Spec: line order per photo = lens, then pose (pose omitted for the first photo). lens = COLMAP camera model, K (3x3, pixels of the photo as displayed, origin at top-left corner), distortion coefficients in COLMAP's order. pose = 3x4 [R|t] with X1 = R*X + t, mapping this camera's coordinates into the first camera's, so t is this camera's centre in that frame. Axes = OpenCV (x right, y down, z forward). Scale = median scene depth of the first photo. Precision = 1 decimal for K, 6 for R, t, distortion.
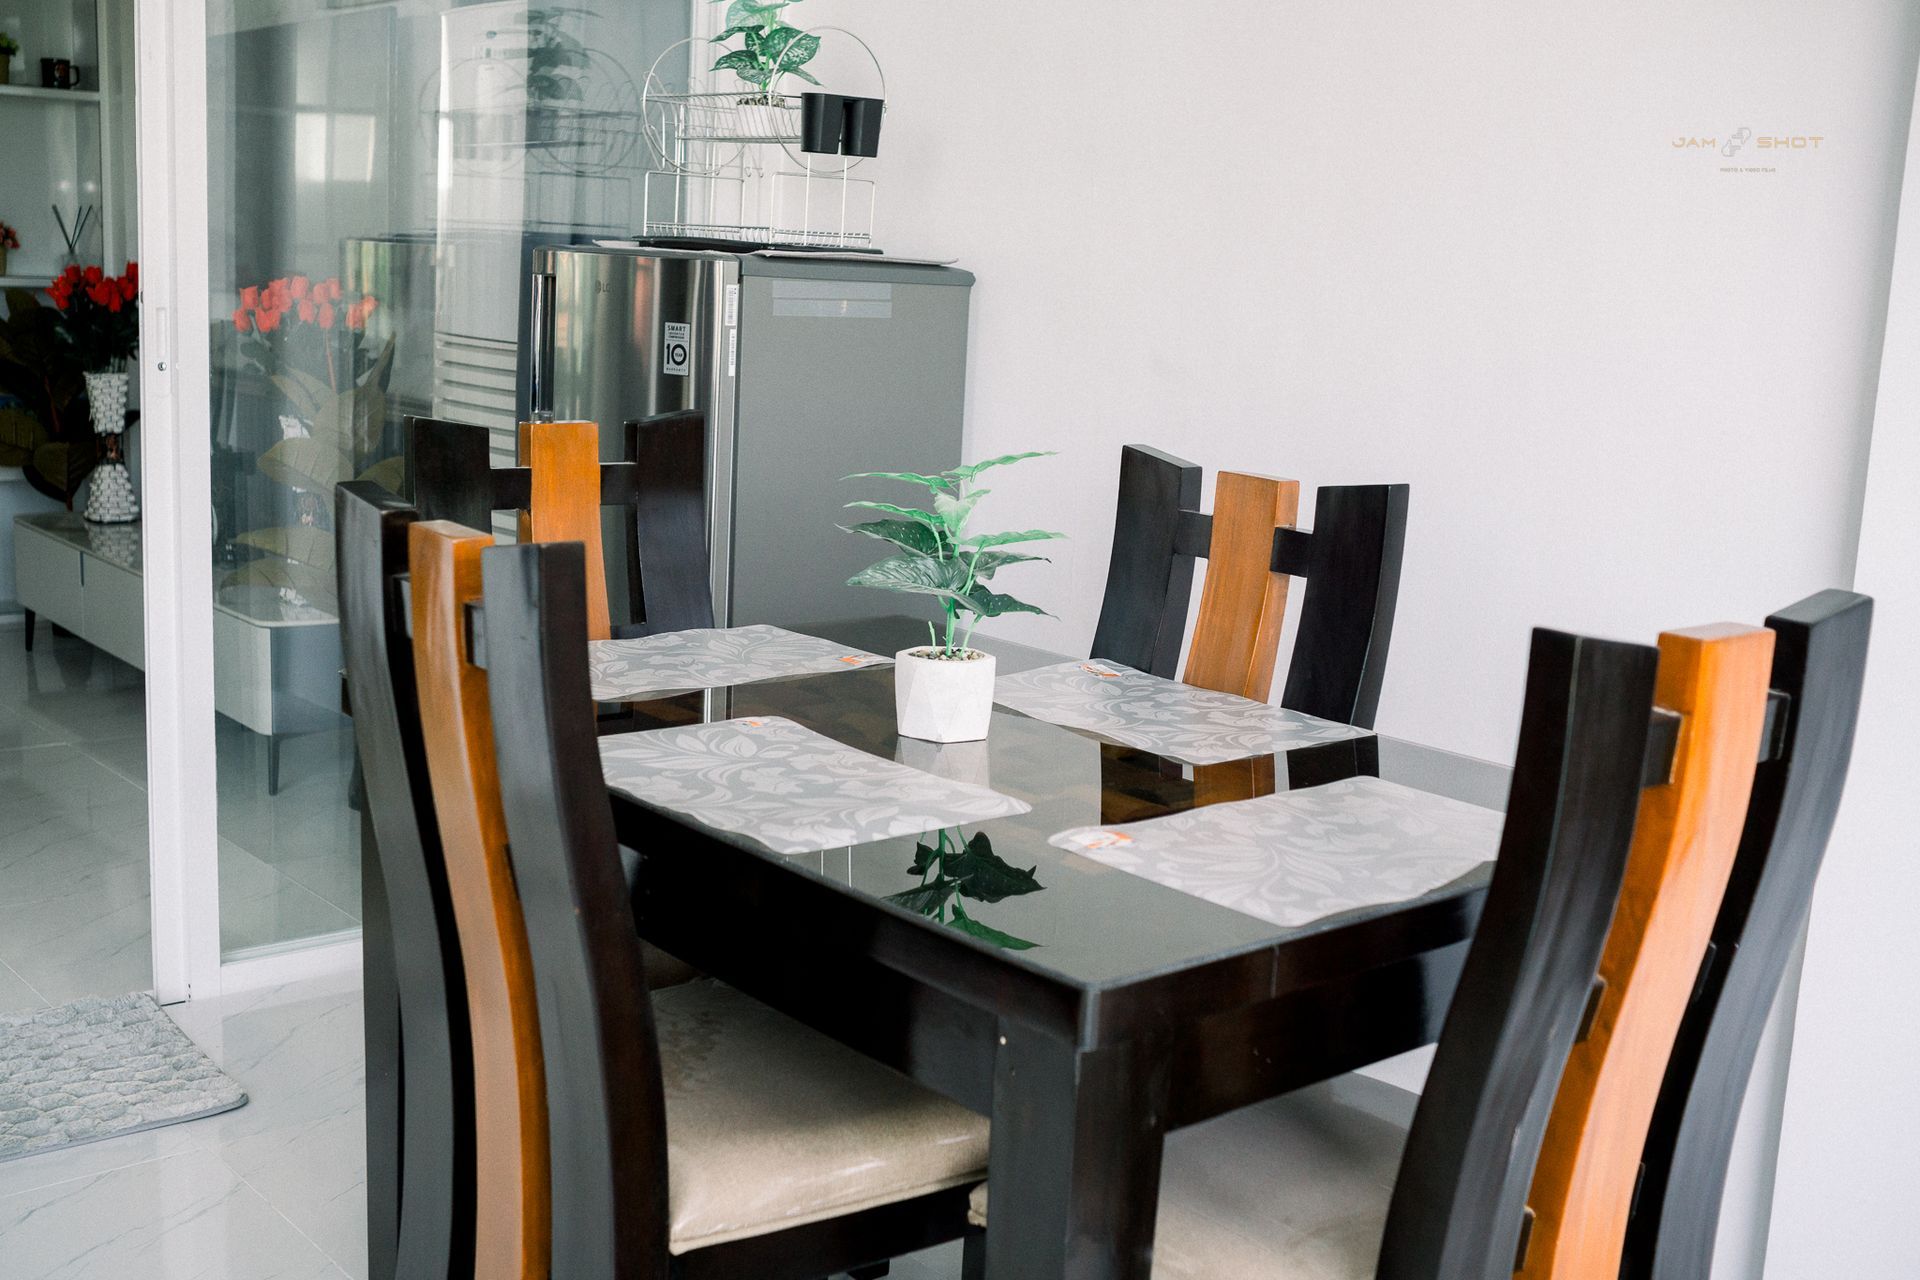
lens RADIAL K [[2119.8, 0, 951.8], [0, 2119.8, 640.5], [0, 0, 1]] dist [-0.135796, 0.213140]
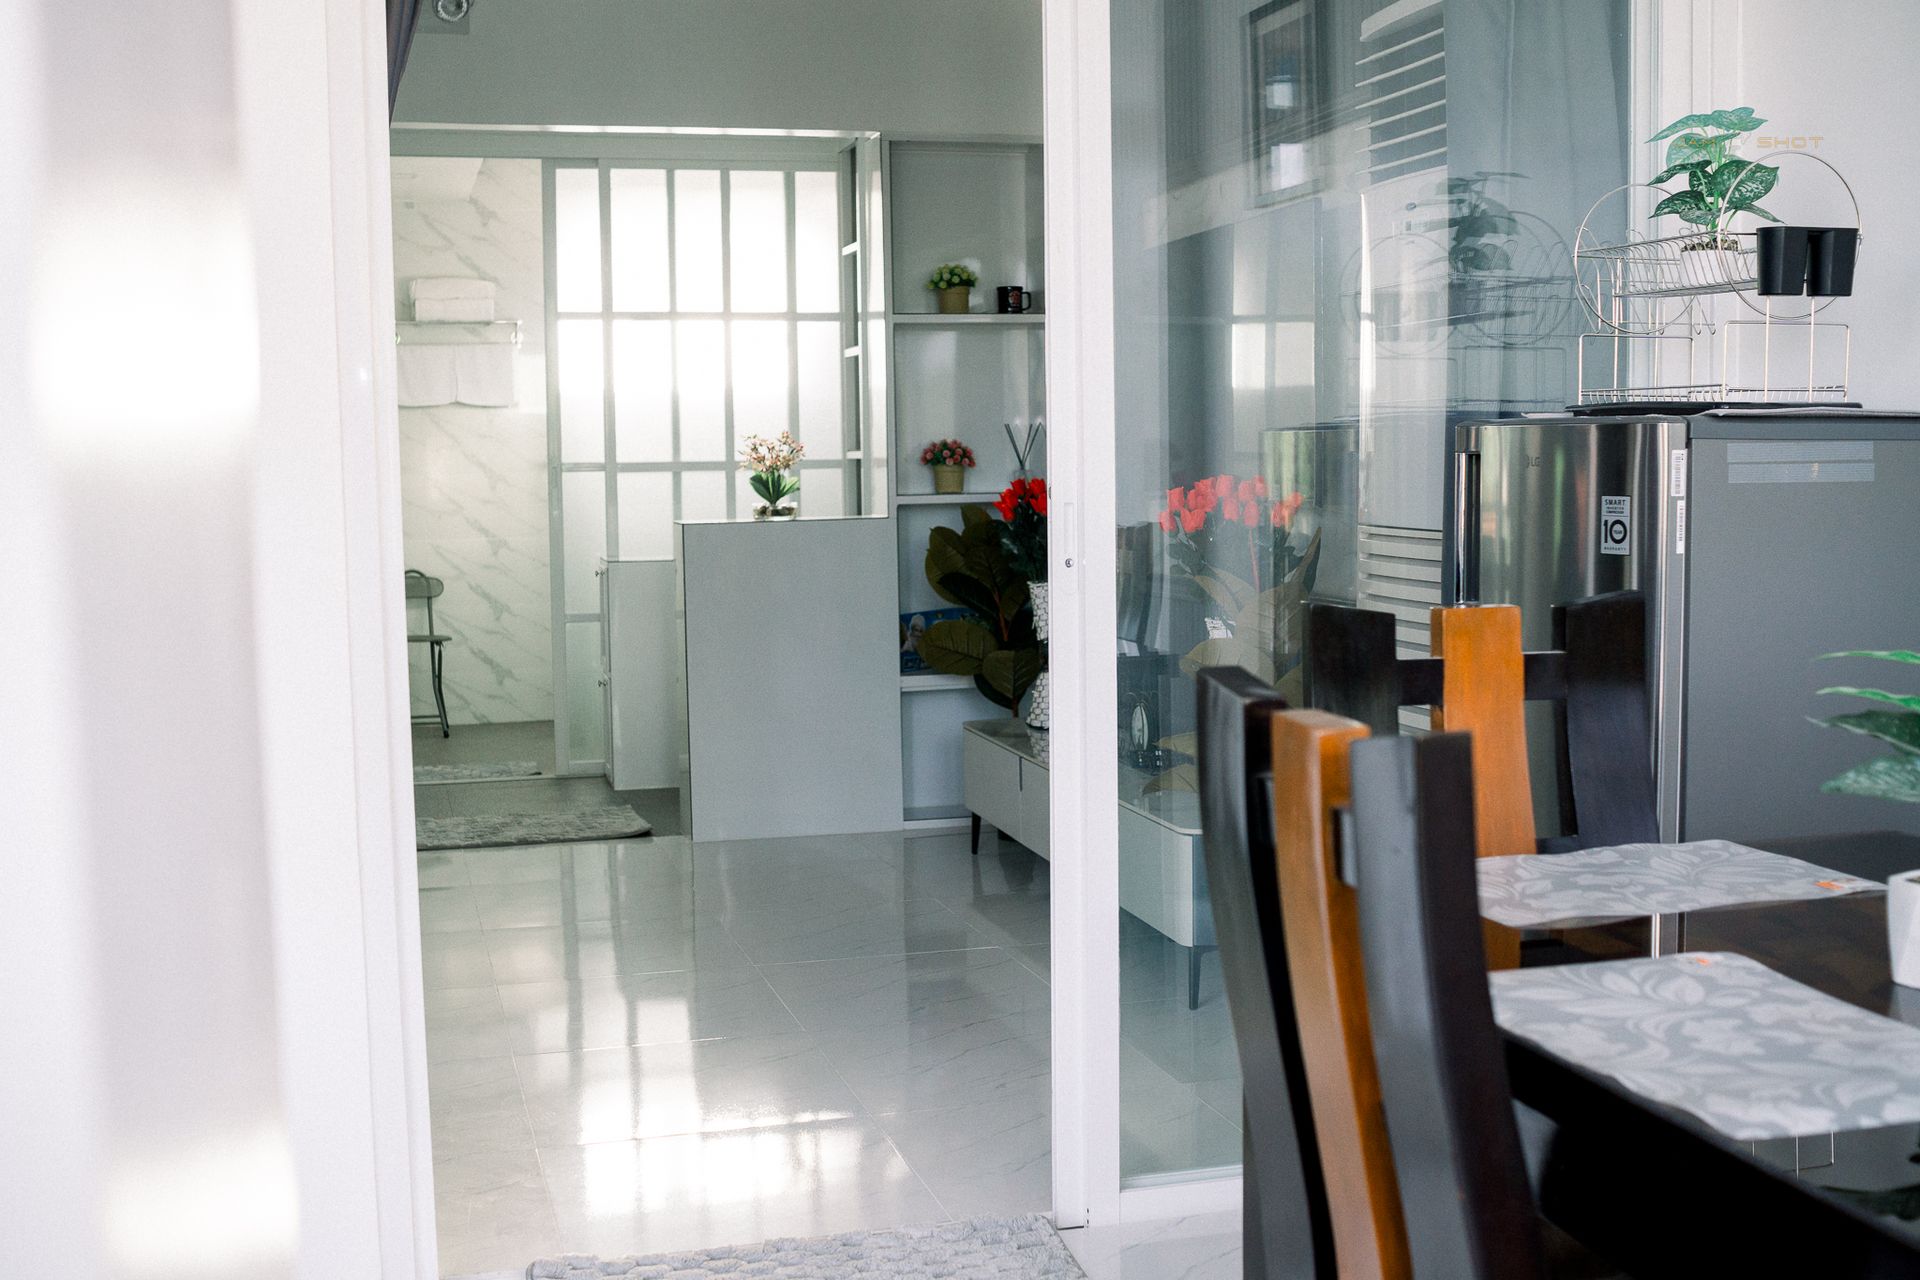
lens RADIAL K [[2119.8, 0, 951.8], [0, 2119.8, 640.5], [0, 0, 1]] dist [-0.135796, 0.213140]
pose [[0.901698, -0.020738, -0.431869, -0.003040], [-0.022723, 0.995196, -0.095232, -0.000323], [0.431769, 0.095684, 0.896895, 0.093634]]
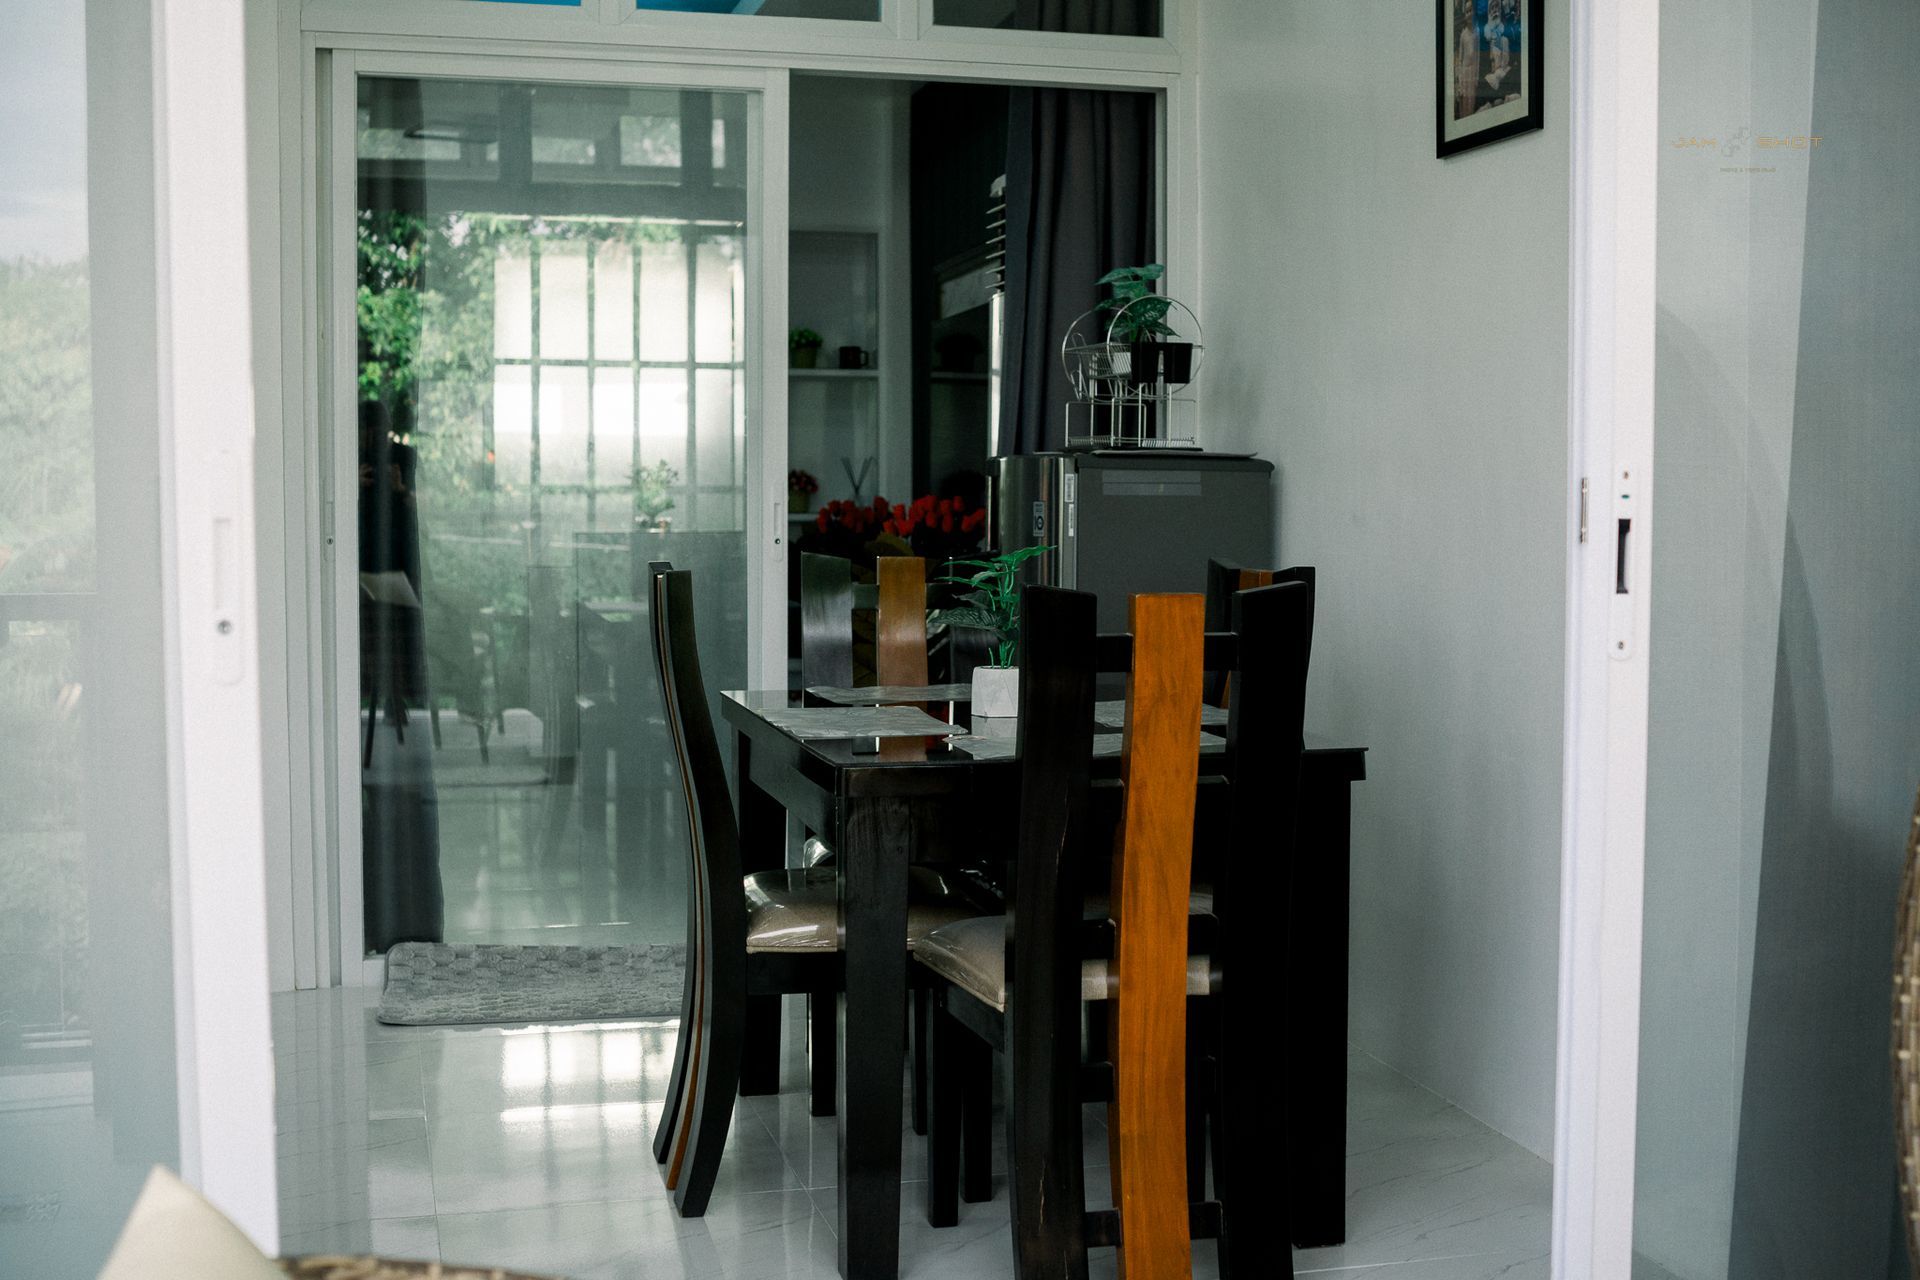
lens RADIAL K [[2287.9, 0, 1000.5], [0, 2287.9, 642.0], [0, 0, 1]] dist [-0.110800, 0.005702]
pose [[0.903028, -0.013350, -0.429373, 0.506721], [-0.041956, 0.991998, -0.119080, 0.132000], [0.427527, 0.125547, 0.895242, -0.410302]]
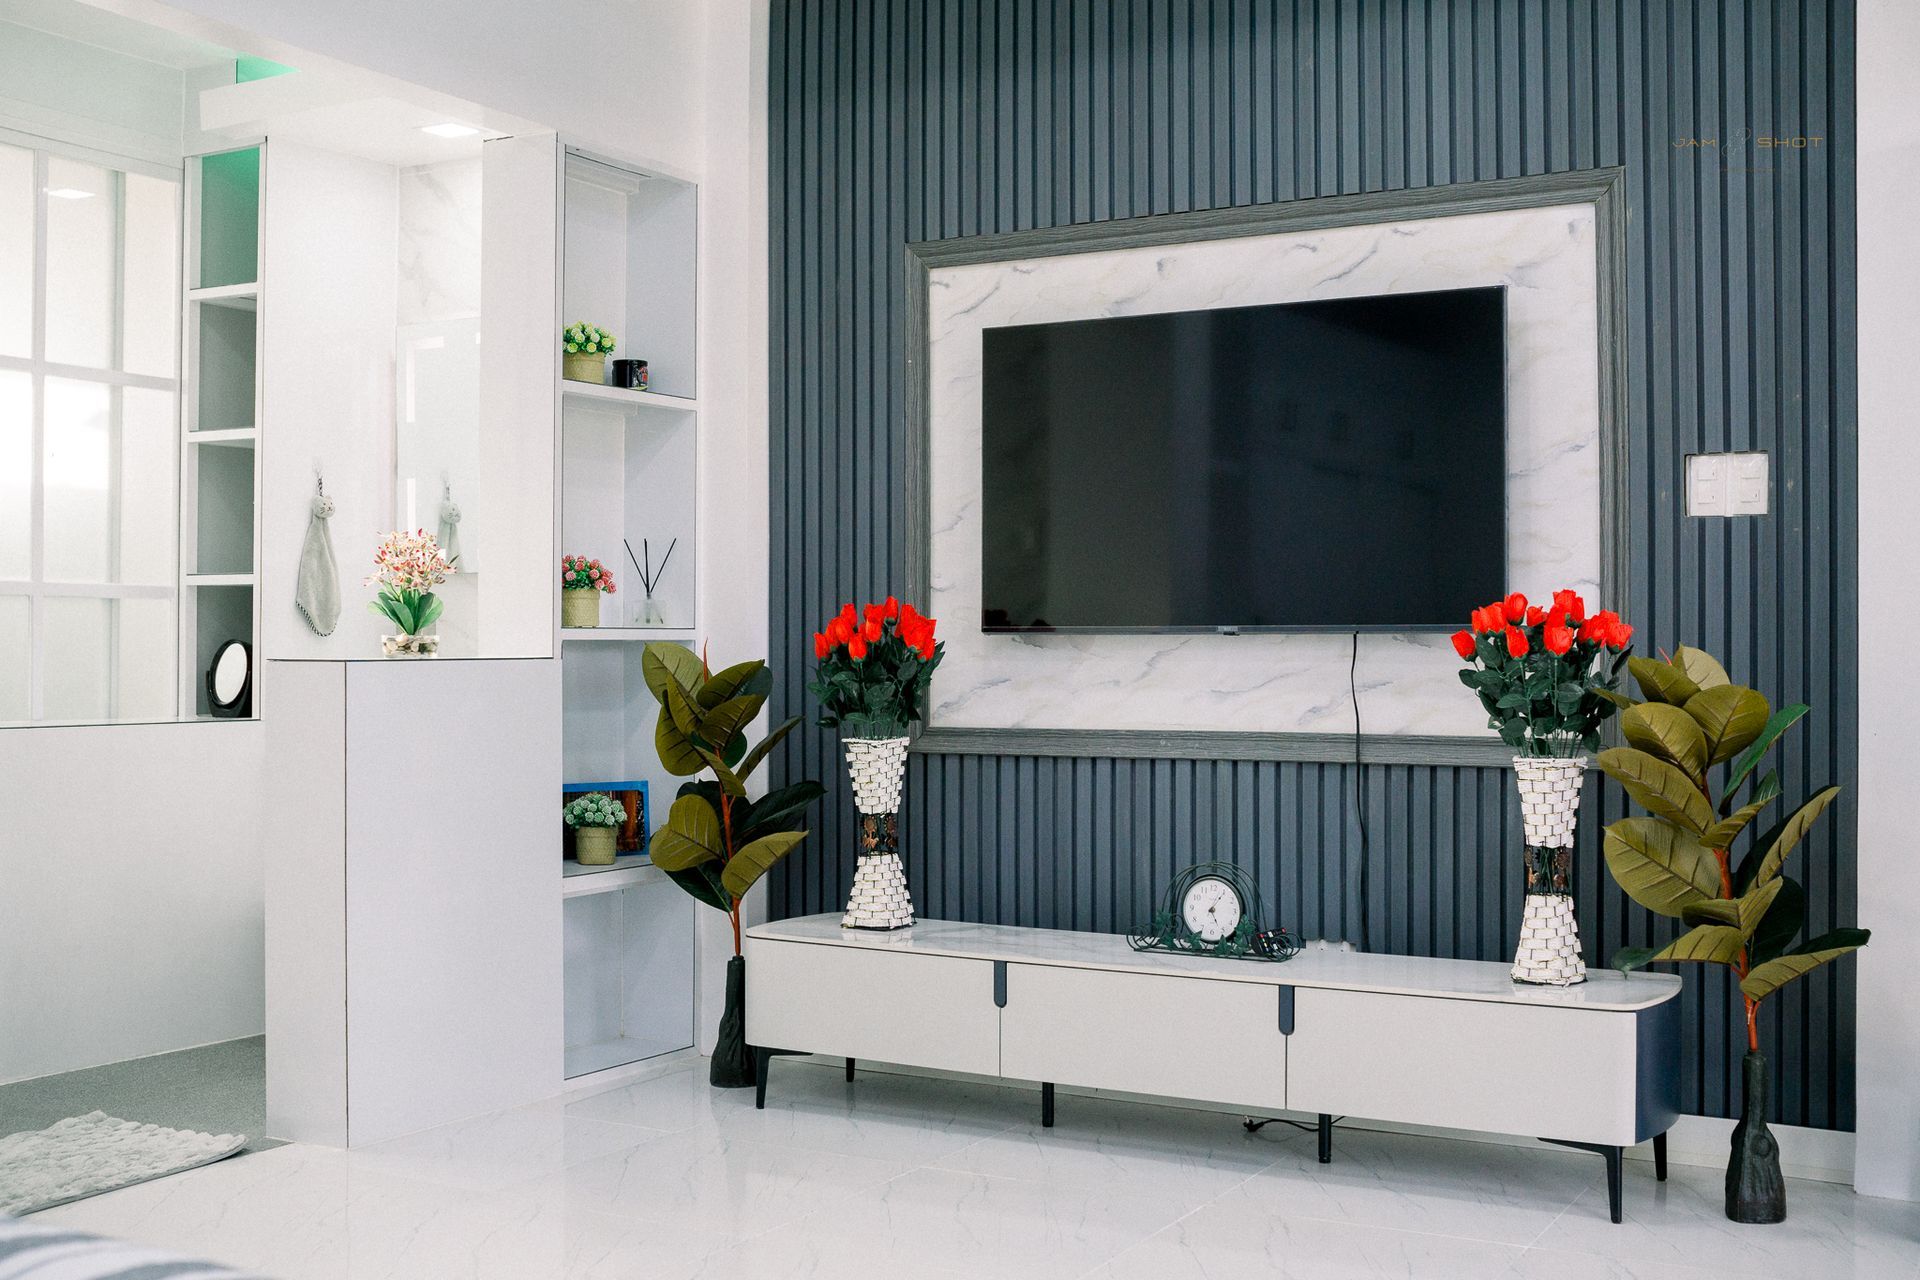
lens RADIAL K [[2119.8, 0, 951.8], [0, 2119.8, 640.5], [0, 0, 1]] dist [-0.135796, 0.213140]
pose [[0.937911, -0.040727, 0.344477, -1.162719], [0.100431, 0.982432, -0.157293, -0.063529], [-0.332019, 0.182123, 0.925524, 0.430349]]
